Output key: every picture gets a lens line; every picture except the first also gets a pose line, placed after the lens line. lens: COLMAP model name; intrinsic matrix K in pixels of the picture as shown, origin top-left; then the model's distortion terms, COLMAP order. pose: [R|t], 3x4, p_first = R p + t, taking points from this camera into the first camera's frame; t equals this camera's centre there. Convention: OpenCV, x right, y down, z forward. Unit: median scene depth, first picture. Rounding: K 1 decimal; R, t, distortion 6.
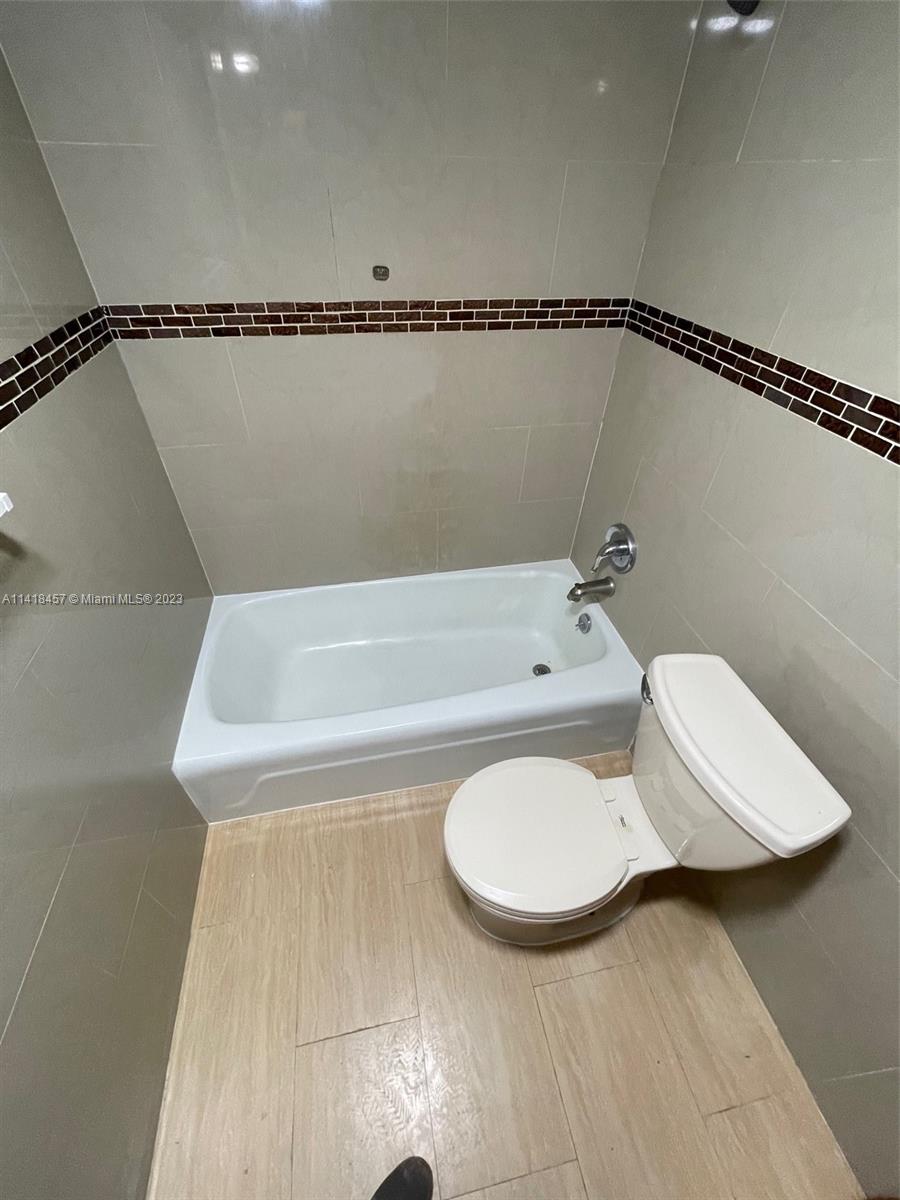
lens RADIAL K [[481.3, 0, 450.0], [0, 481.3, 600.0], [0, 0, 1]] dist [-0.008424, 0.000394]
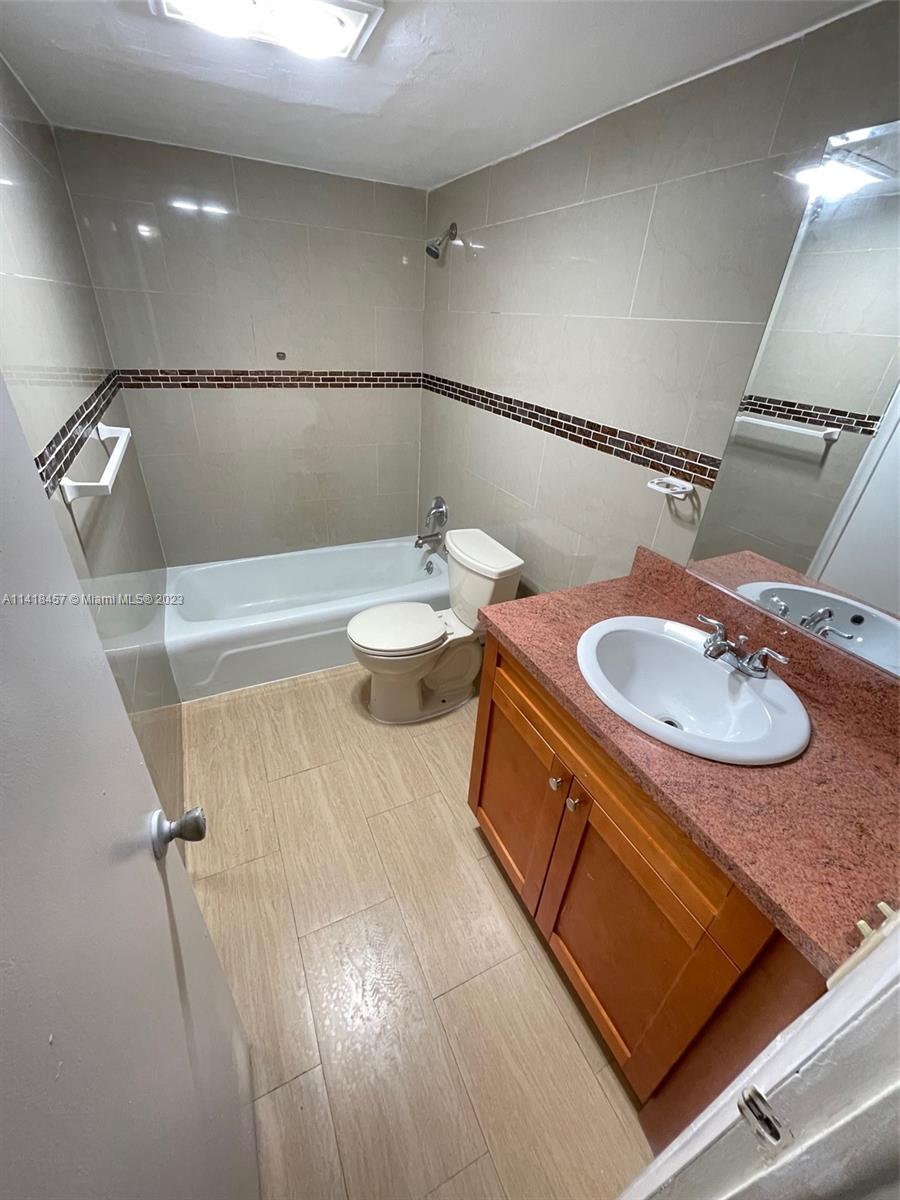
lens RADIAL K [[481.3, 0, 450.0], [0, 481.3, 600.0], [0, 0, 1]] dist [-0.008424, 0.000394]
pose [[0.967727, -0.100351, 0.231159, -0.033849], [0.140202, 0.976619, -0.162969, 0.569145], [-0.209400, 0.190119, 0.959170, -0.660896]]
